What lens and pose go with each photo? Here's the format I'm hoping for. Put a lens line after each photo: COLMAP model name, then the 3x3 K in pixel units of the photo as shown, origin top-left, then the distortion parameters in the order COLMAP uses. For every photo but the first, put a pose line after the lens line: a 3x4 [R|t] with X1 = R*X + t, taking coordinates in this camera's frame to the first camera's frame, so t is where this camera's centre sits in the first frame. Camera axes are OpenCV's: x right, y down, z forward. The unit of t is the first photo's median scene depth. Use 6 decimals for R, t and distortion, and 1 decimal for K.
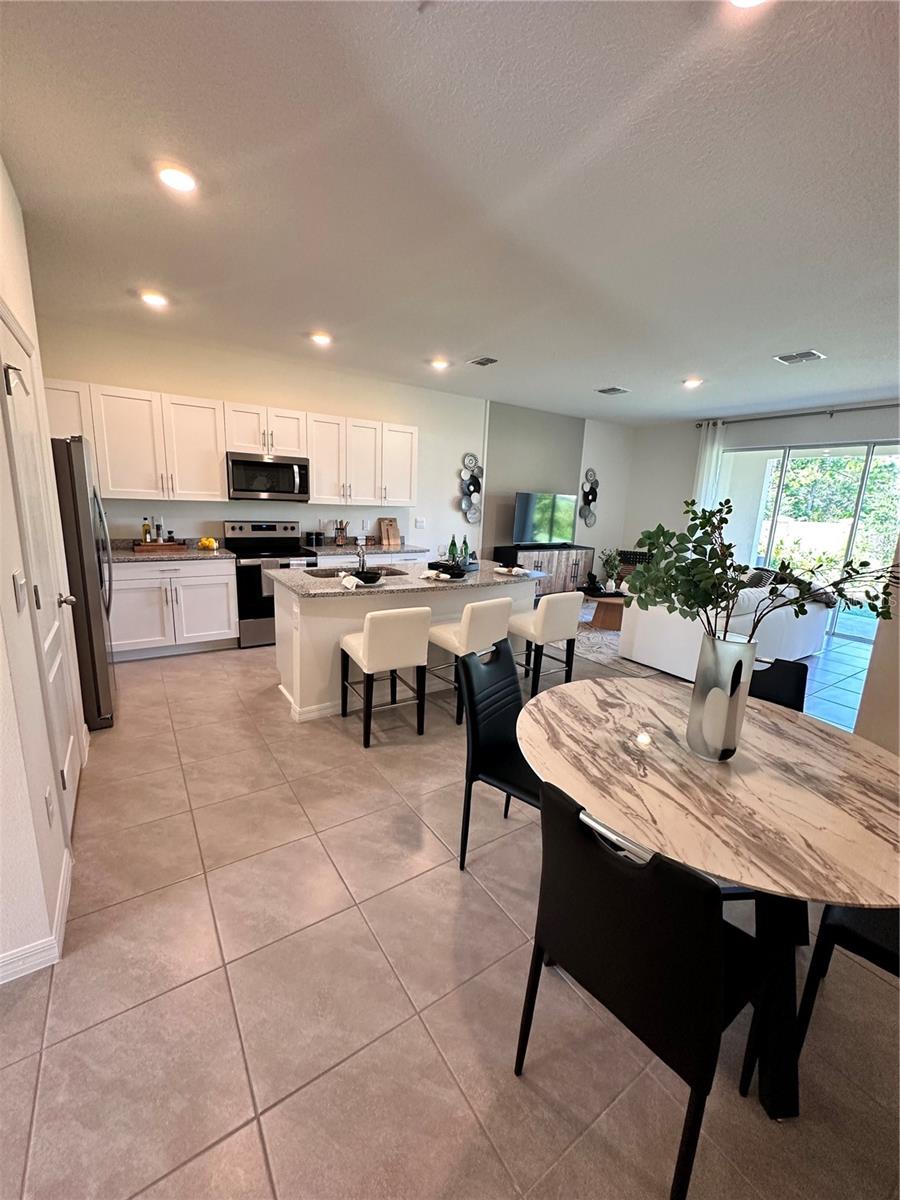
lens RADIAL K [[479.1, 0, 447.8], [0, 479.1, 602.1], [0, 0, 1]] dist [0.000142, 0.000031]
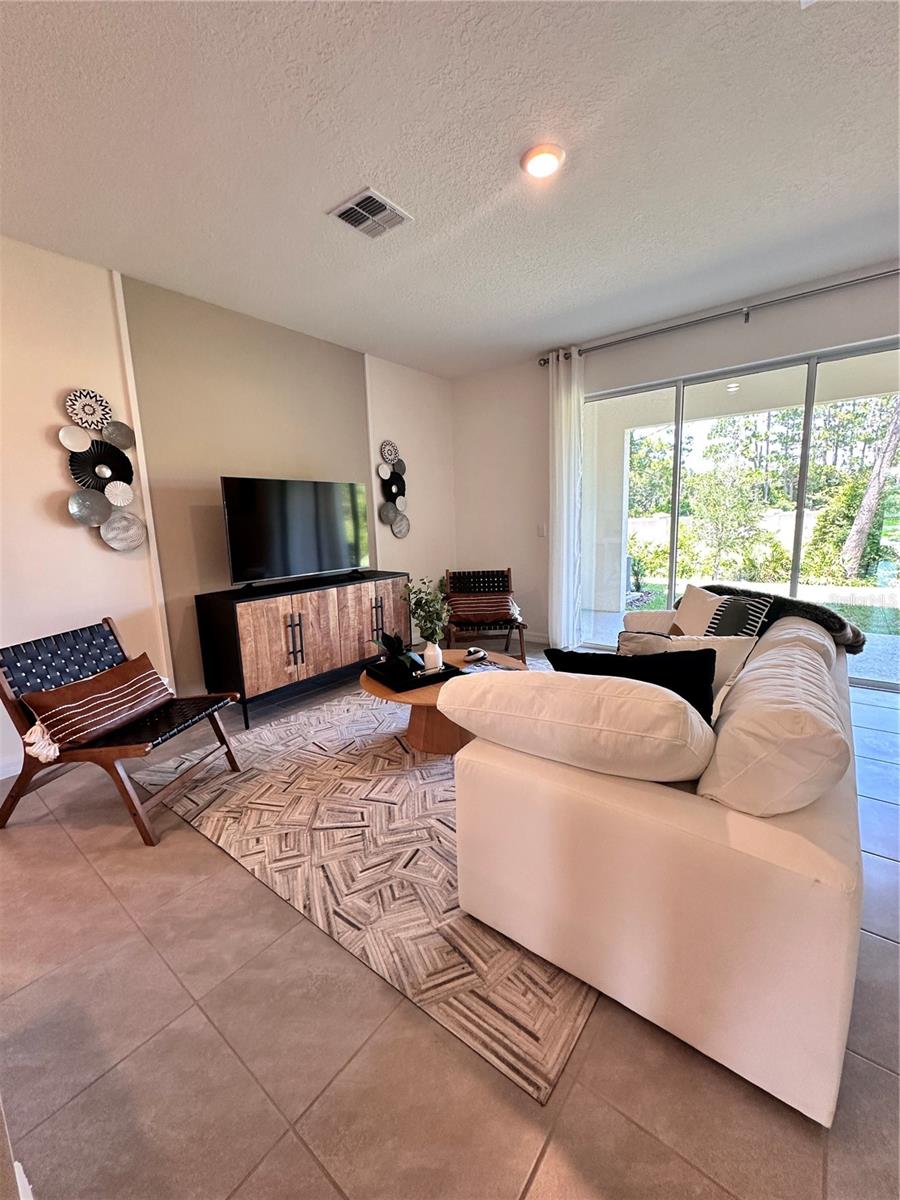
lens RADIAL K [[479.1, 0, 450.9], [0, 479.1, 598.0], [0, 0, 1]] dist [0.000142, 0.000031]
pose [[0.948864, -0.120600, 0.291741, 0.222659], [0.134550, 0.990507, -0.028159, -0.073478], [-0.285575, 0.065973, 0.956083, 0.534195]]
